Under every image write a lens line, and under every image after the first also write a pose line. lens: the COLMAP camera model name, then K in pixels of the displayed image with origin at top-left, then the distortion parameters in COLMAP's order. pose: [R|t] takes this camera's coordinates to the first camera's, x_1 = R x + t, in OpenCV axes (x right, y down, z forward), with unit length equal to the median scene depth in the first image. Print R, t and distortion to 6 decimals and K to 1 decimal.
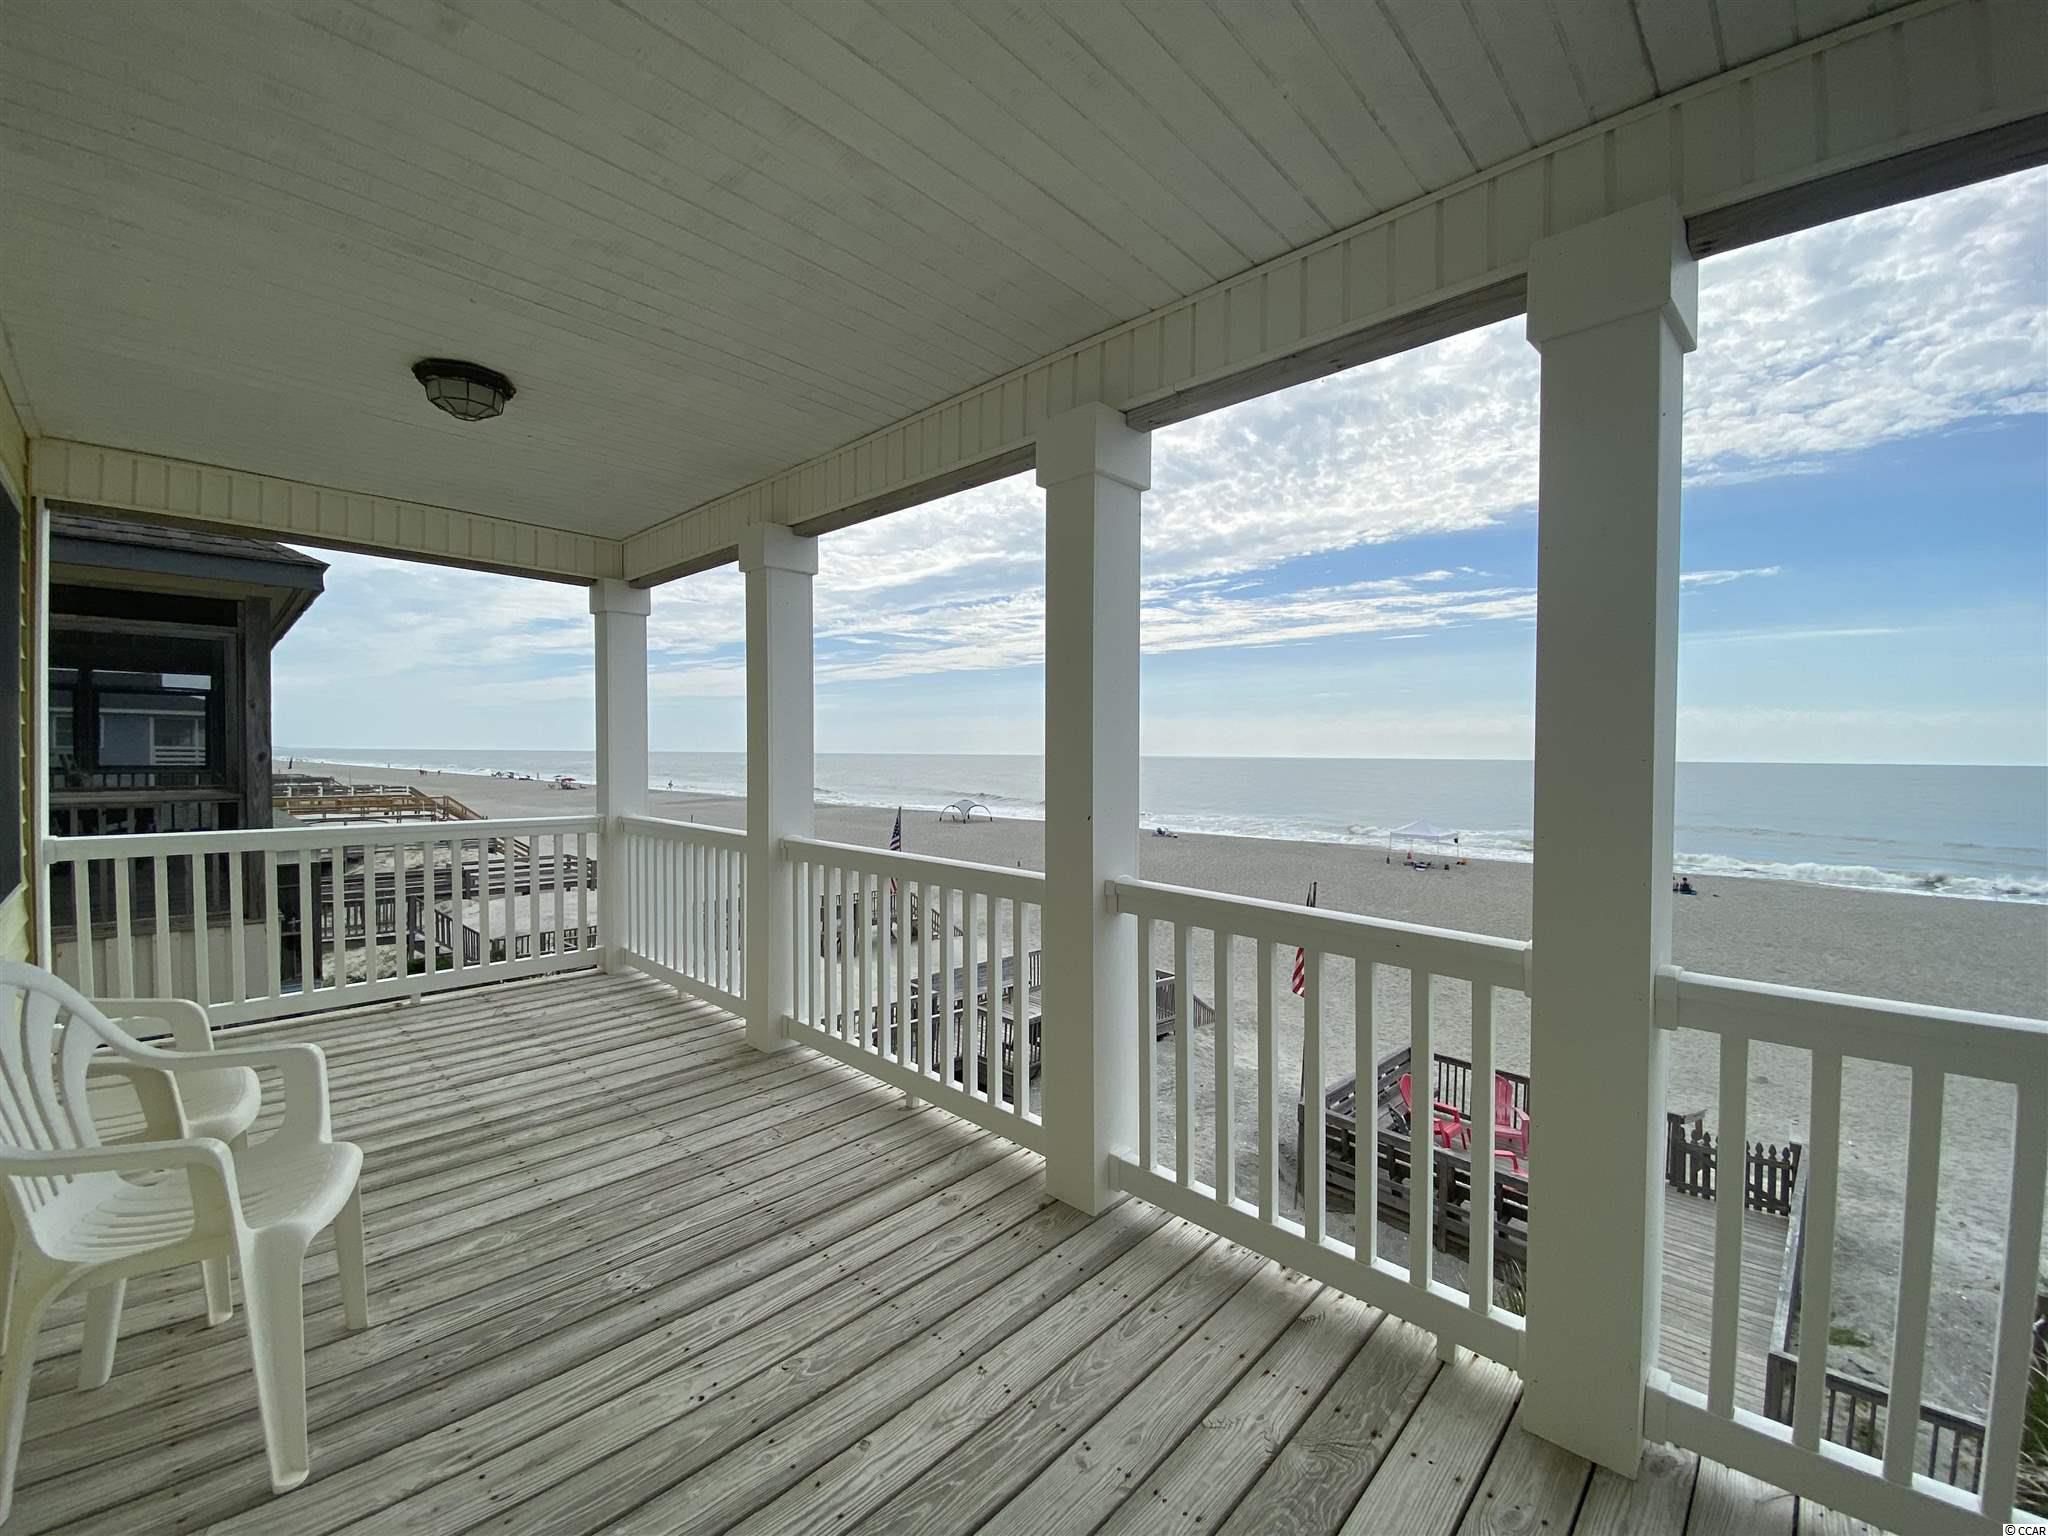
lens RADIAL K [[836.0, 0, 1022.0], [0, 836.0, 768.3], [0, 0, 1]] dist [-0.013523, -0.000815]
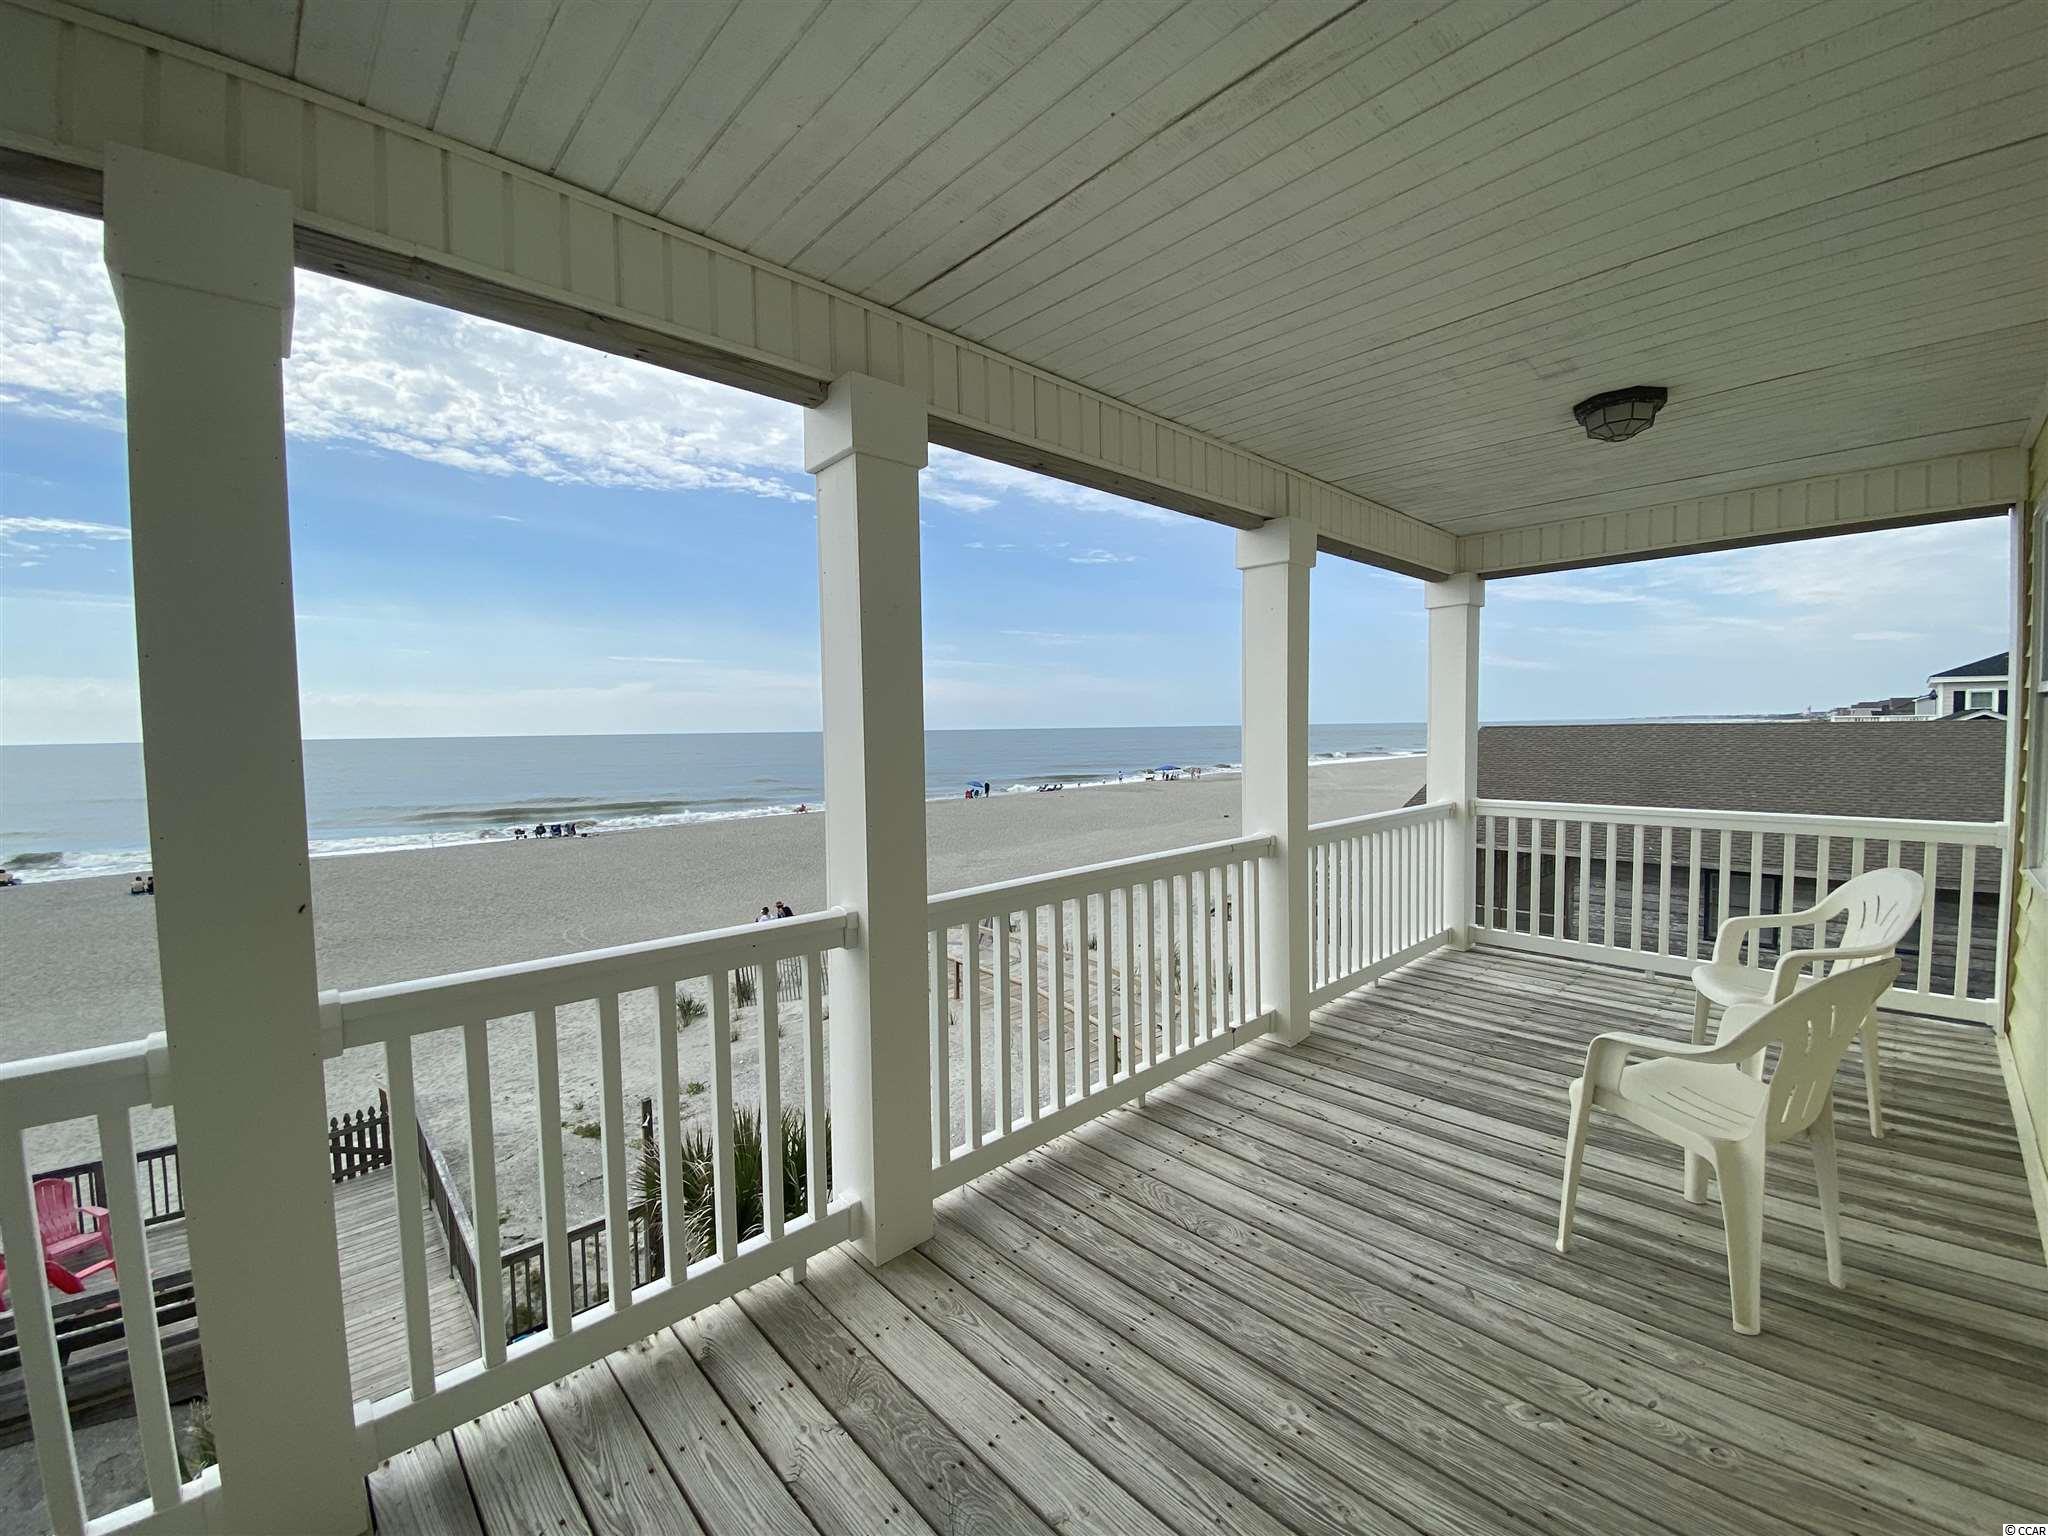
lens RADIAL K [[836.0, 0, 1040.8], [0, 836.0, 767.9], [0, 0, 1]] dist [-0.013523, -0.000815]
pose [[0.034670, -0.058185, 0.997704, -0.572473], [0.031812, 0.997862, 0.057089, -0.065789], [-0.998892, 0.029759, 0.036447, 0.551465]]
